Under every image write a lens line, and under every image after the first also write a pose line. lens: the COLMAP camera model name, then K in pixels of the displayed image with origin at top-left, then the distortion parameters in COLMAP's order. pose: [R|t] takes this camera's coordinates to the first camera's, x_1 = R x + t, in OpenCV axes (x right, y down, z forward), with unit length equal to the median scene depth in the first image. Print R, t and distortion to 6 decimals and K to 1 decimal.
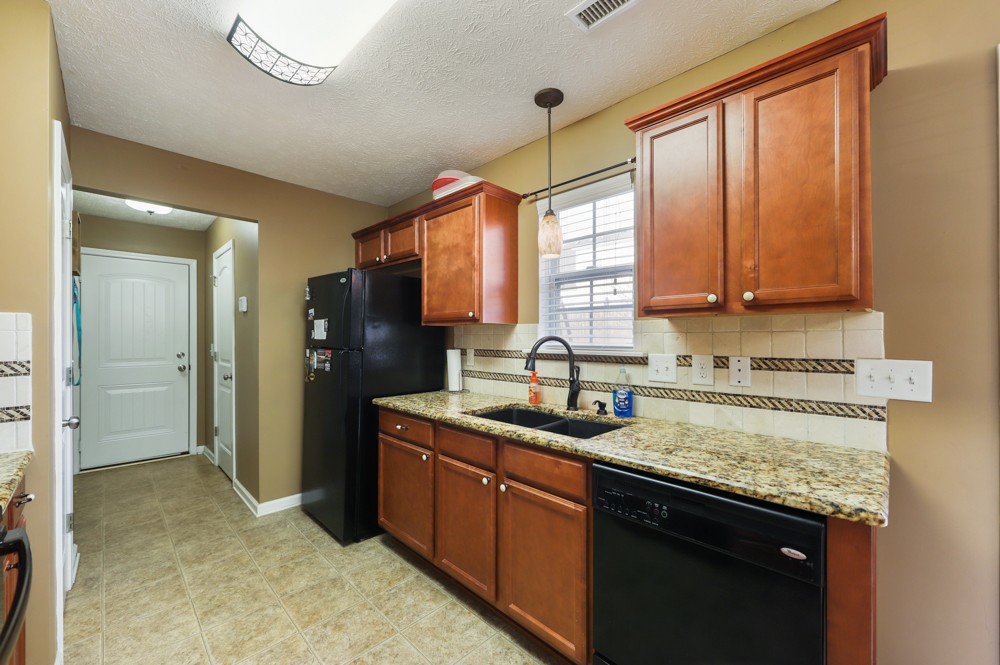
lens RADIAL K [[394.2, 0, 497.7], [0, 394.2, 335.8], [0, 0, 1]] dist [0.000428, -0.000007]
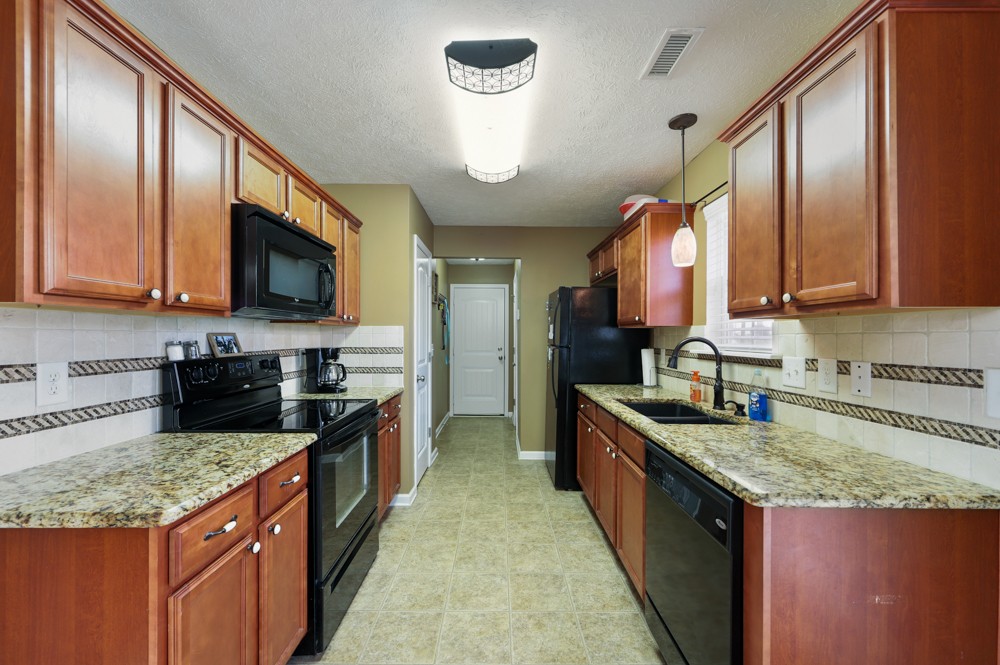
lens RADIAL K [[394.2, 0, 497.7], [0, 394.2, 335.8], [0, 0, 1]] dist [0.000428, -0.000007]
pose [[0.708822, 0.001922, -0.705385, 0.590803], [-0.002660, 0.999996, 0.000052, -0.002029], [0.705382, 0.001839, 0.708825, -0.158552]]
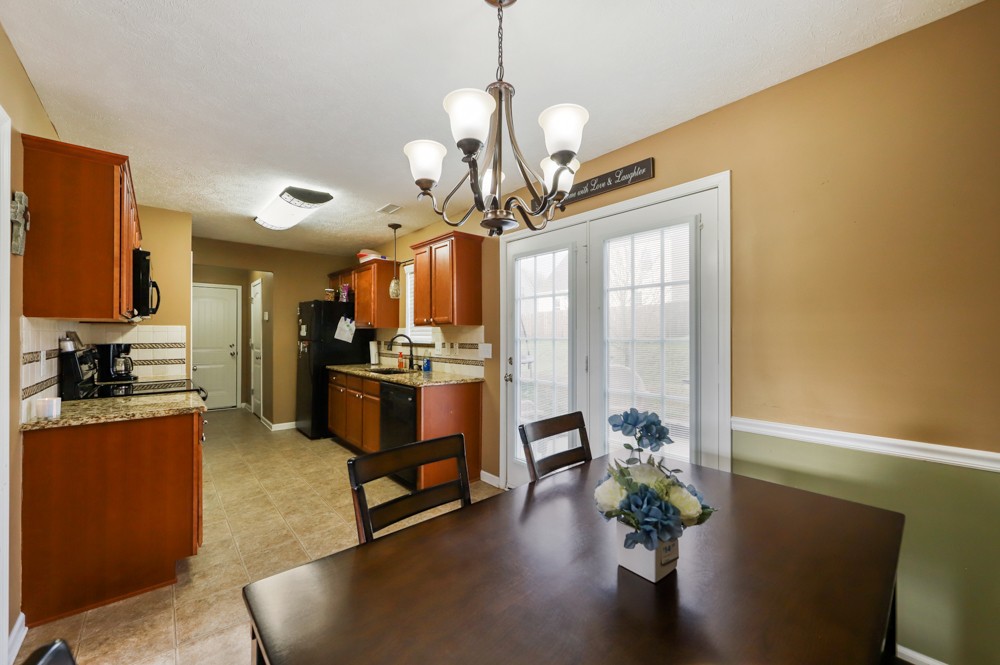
lens RADIAL K [[387.6, 0, 494.9], [0, 387.6, 332.3], [0, 0, 1]] dist [-0.000531, -0.000035]
pose [[0.997408, 0.001706, -0.071937, 0.914960], [-0.001958, 0.999992, -0.003431, -0.005055], [0.071930, 0.003563, 0.997403, -1.204878]]
